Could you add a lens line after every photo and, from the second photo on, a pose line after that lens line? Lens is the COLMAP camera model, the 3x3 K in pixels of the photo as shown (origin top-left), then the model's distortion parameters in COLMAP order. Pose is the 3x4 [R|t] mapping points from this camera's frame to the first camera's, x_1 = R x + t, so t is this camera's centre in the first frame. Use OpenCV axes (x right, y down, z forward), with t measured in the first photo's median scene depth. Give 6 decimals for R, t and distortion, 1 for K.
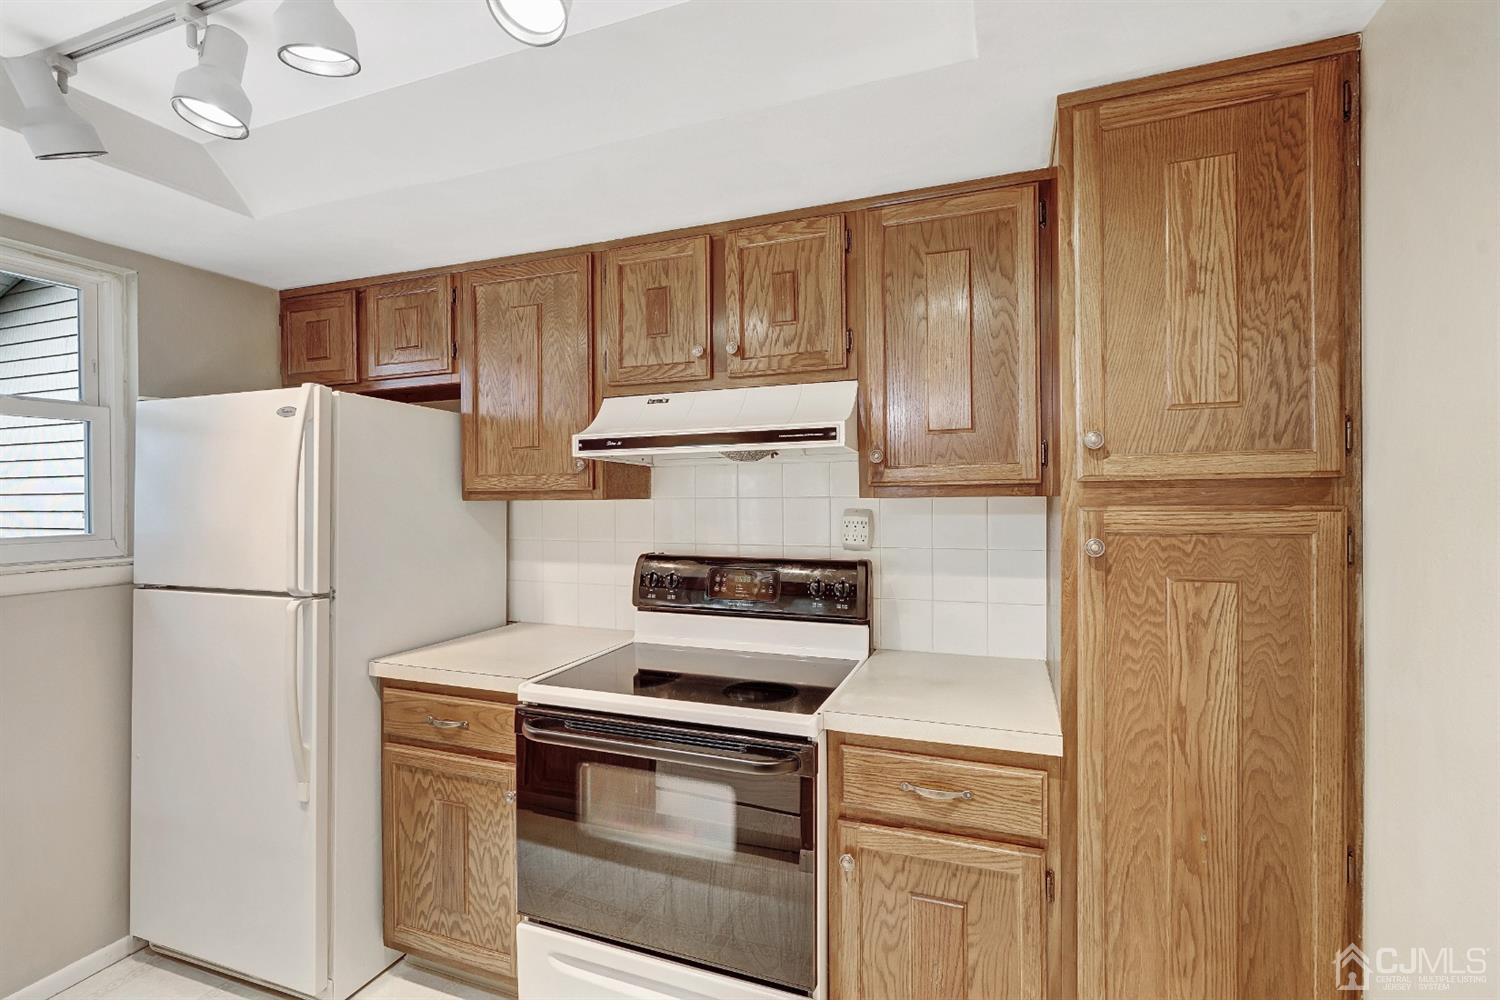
lens RADIAL K [[675.9, 0, 749.3], [0, 675.9, 500.2], [0, 0, 1]] dist [-0.004057, 0.001558]
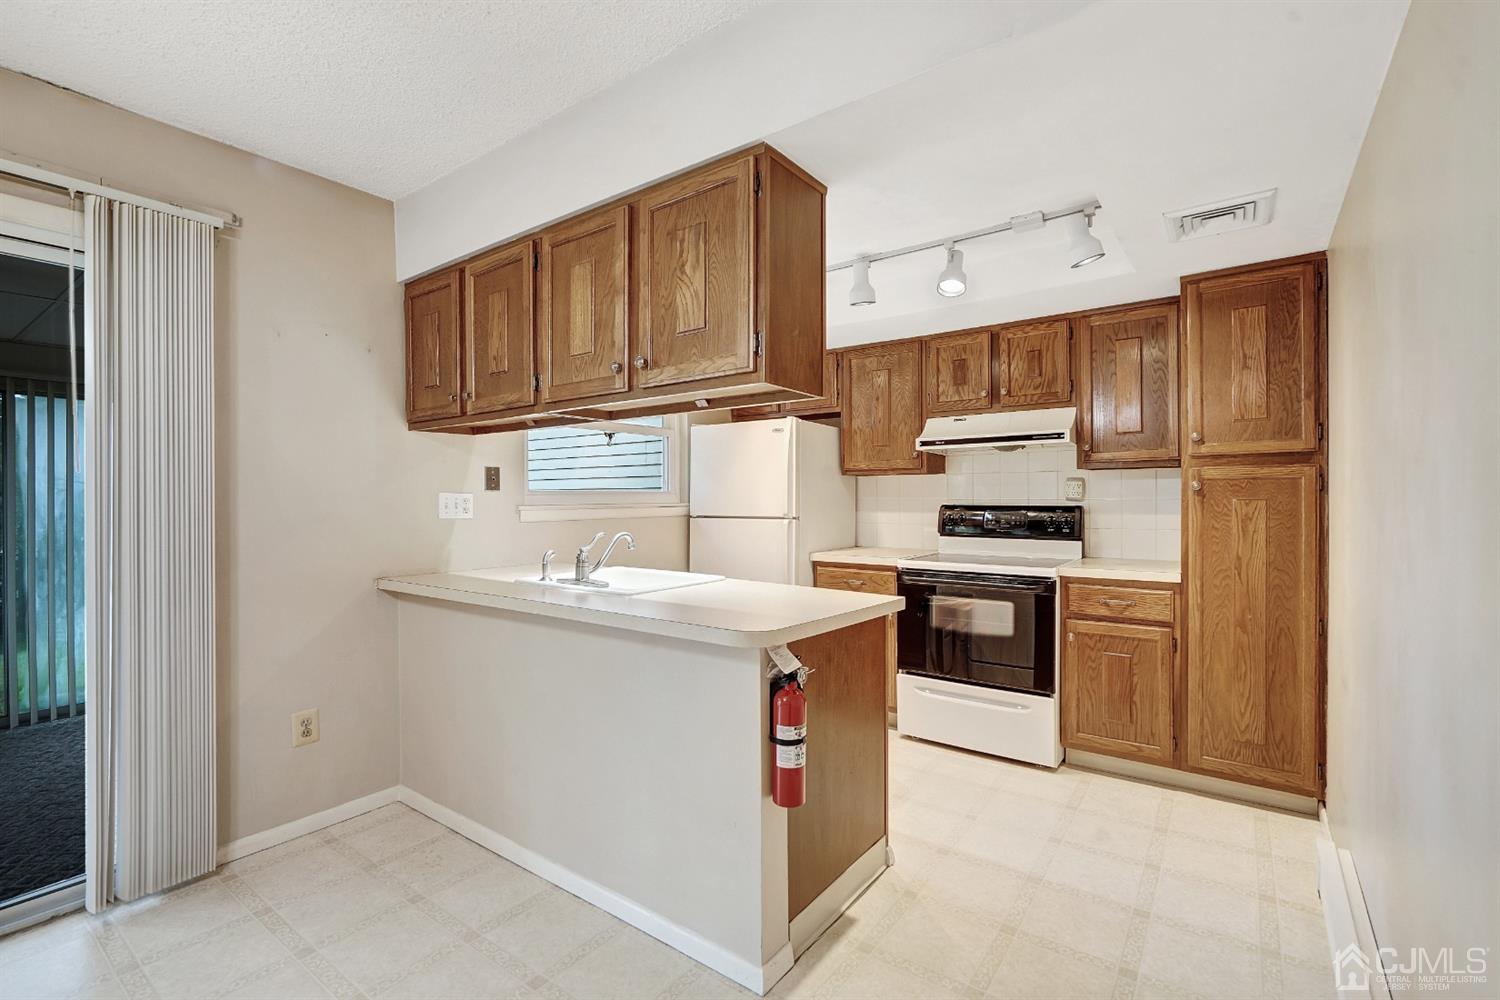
lens RADIAL K [[675.9, 0, 749.4], [0, 675.9, 501.4], [0, 0, 1]] dist [-0.004057, 0.001558]
pose [[0.961504, 0.003125, -0.274772, -0.236564], [-0.002053, 0.999989, 0.004191, 0.097445], [0.274782, -0.003466, 0.961500, -1.271922]]
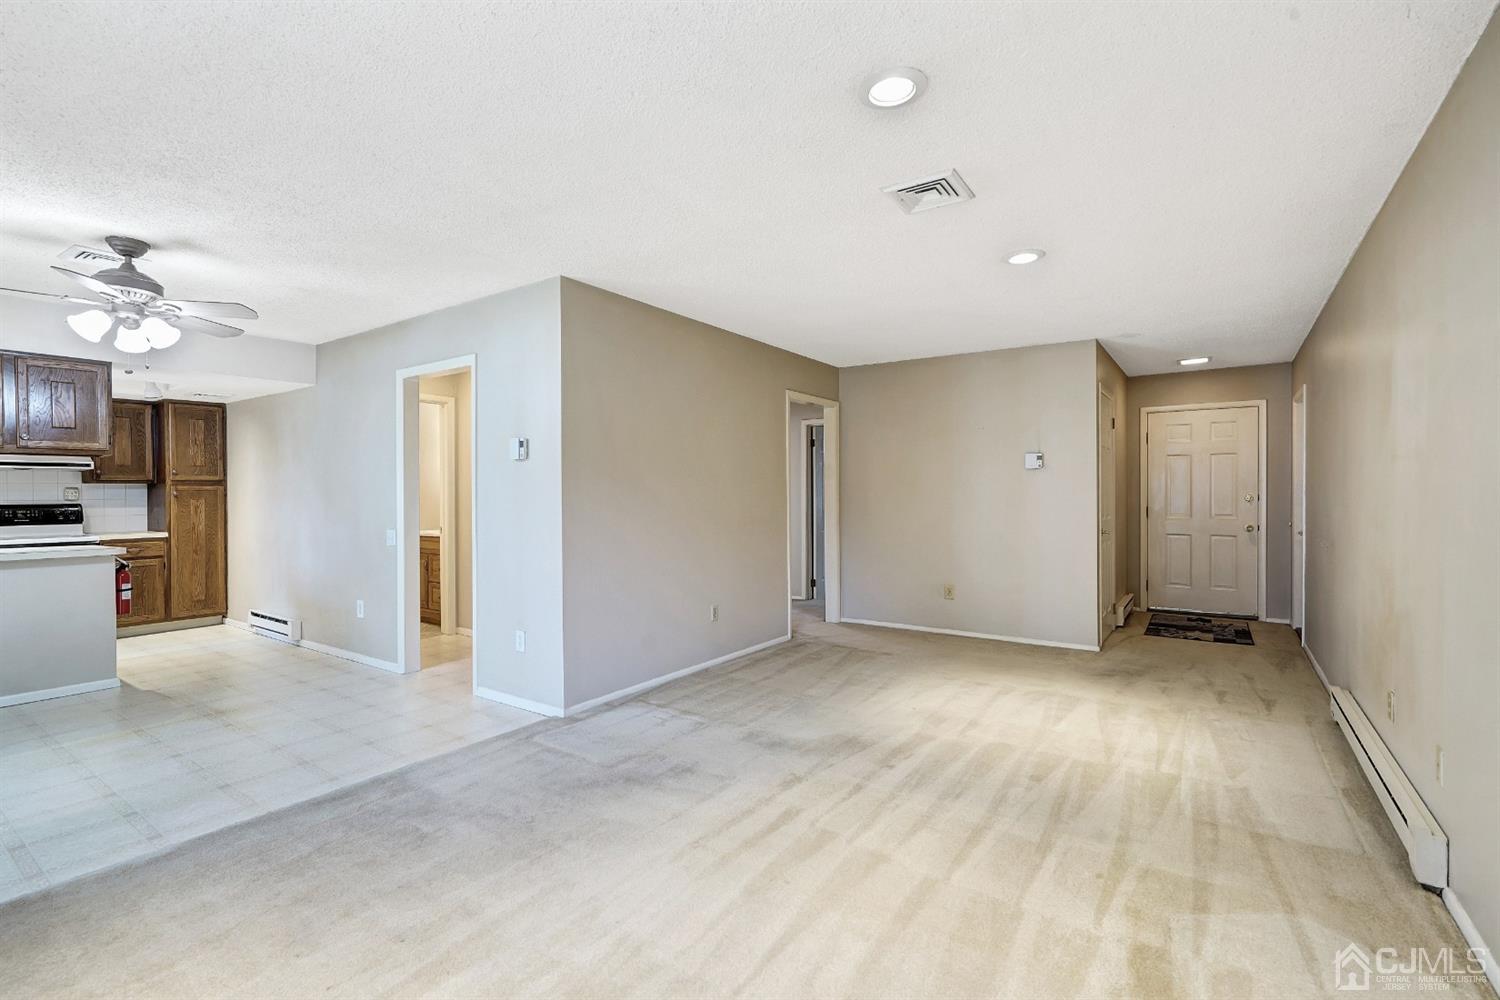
lens RADIAL K [[675.9, 0, 747.8], [0, 675.9, 497.5], [0, 0, 1]] dist [-0.004057, 0.001558]
pose [[0.246205, -0.001327, 0.969217, -2.774767], [0.006112, 0.999981, -0.000184, 0.107751], [-0.969199, 0.005969, 0.246208, -3.663031]]
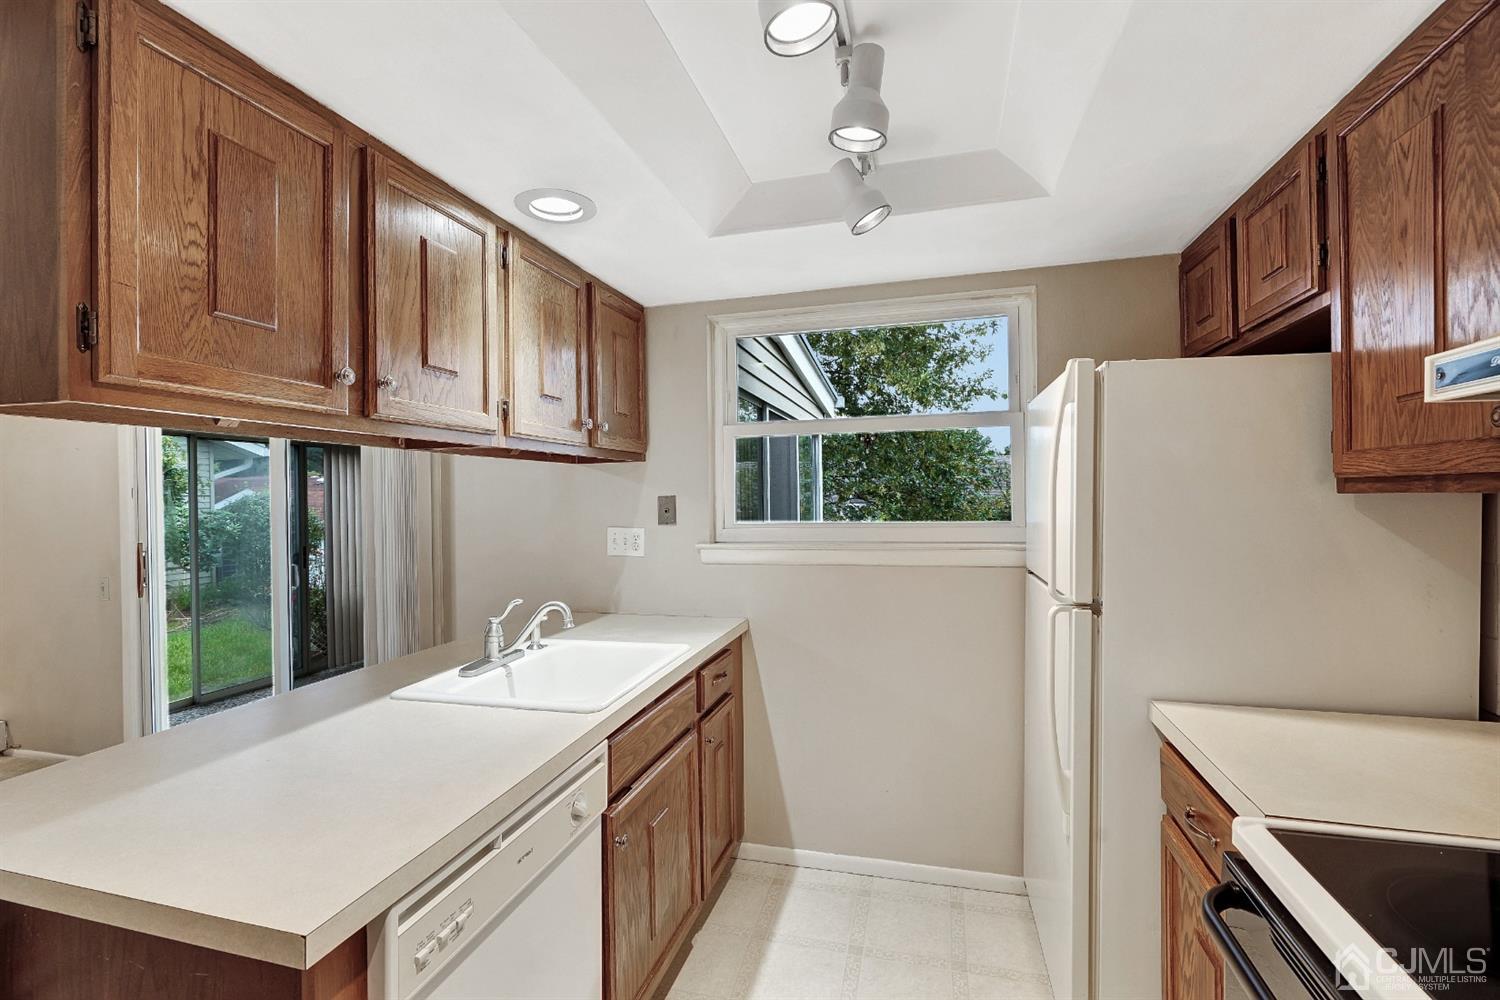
lens RADIAL K [[675.9, 0, 740.1], [0, 675.9, 501.7], [0, 0, 1]] dist [-0.004057, 0.001558]
pose [[0.066132, 0.009118, -0.997769, 0.236528], [0.009062, 0.999912, 0.009738, -0.003820], [0.997770, -0.009686, 0.066044, 0.613855]]
